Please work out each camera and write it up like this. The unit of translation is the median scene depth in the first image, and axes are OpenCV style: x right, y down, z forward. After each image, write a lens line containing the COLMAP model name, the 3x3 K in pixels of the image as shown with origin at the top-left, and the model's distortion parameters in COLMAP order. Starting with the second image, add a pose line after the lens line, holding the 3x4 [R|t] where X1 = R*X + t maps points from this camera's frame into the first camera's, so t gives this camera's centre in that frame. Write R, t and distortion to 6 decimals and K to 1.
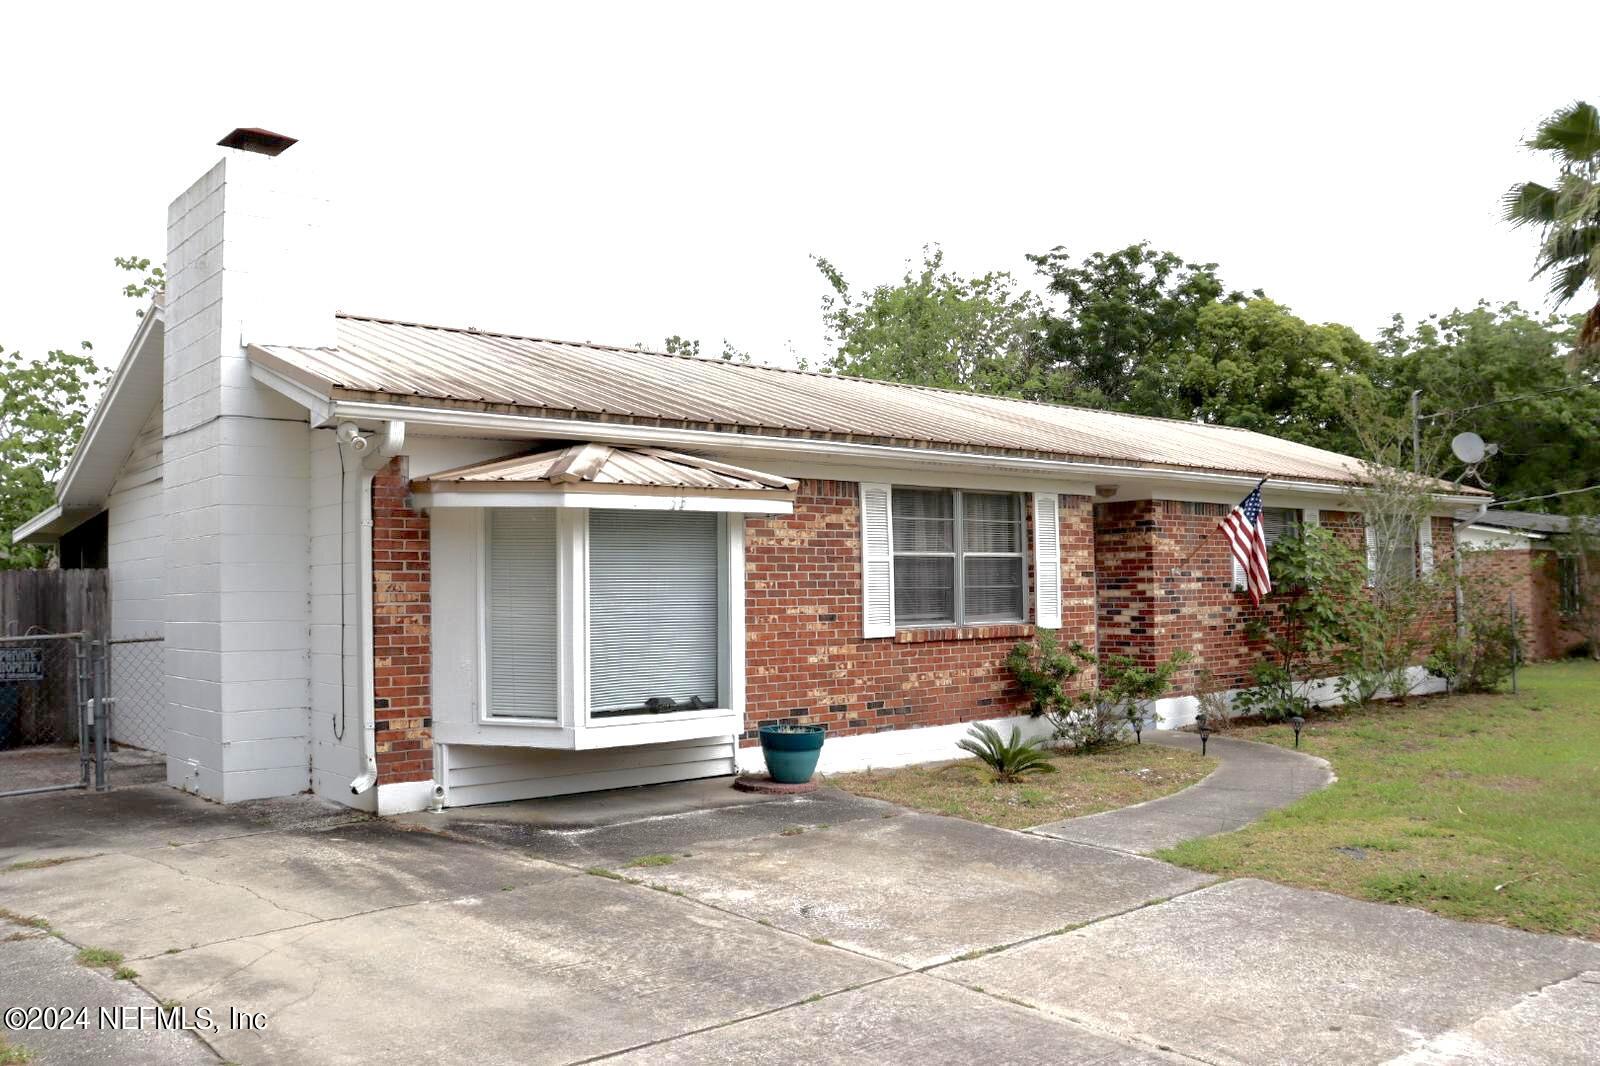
lens RADIAL K [[1320.7, 0, 800.0], [0, 1320.7, 533.0], [0, 0, 1]] dist [-0.179024, 0.159527]
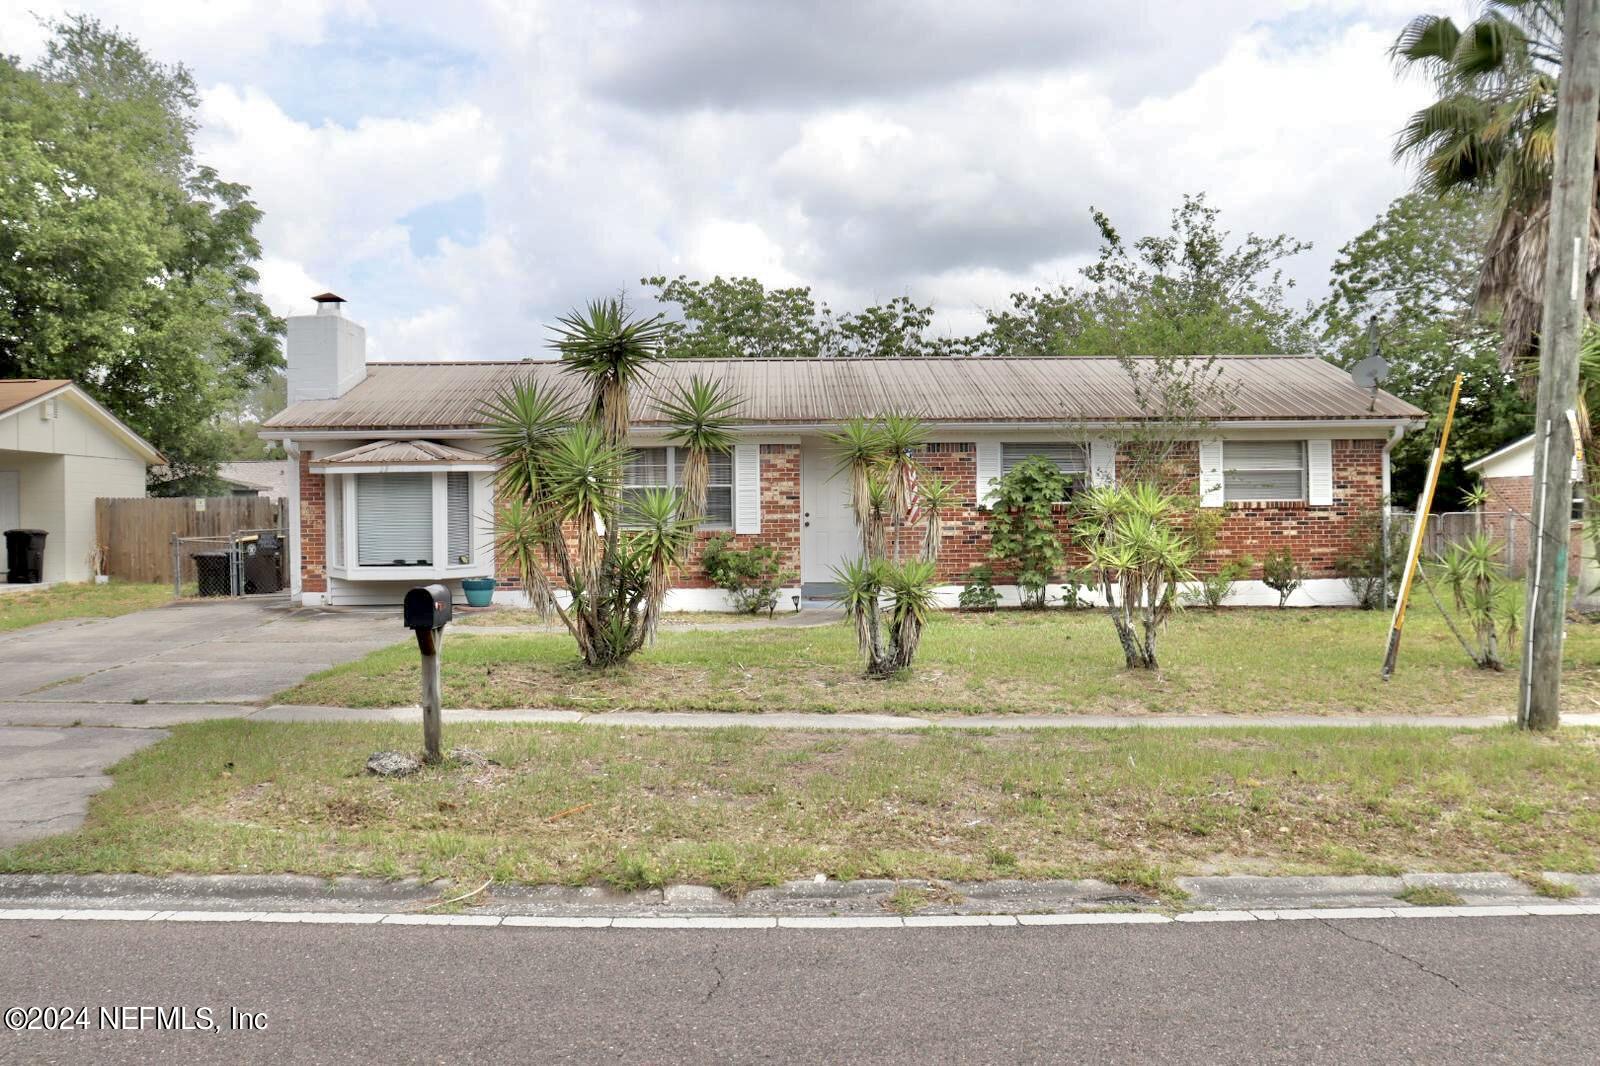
lens RADIAL K [[1420.4, 0, 800.0], [0, 1420.4, 533.0], [0, 0, 1]] dist [-0.114749, 0.209844]
pose [[0.748933, 0.011911, -0.662539, 1.403320], [0.029550, 0.998243, 0.051350, -0.011660], [0.661987, -0.058036, 0.747265, -0.207779]]
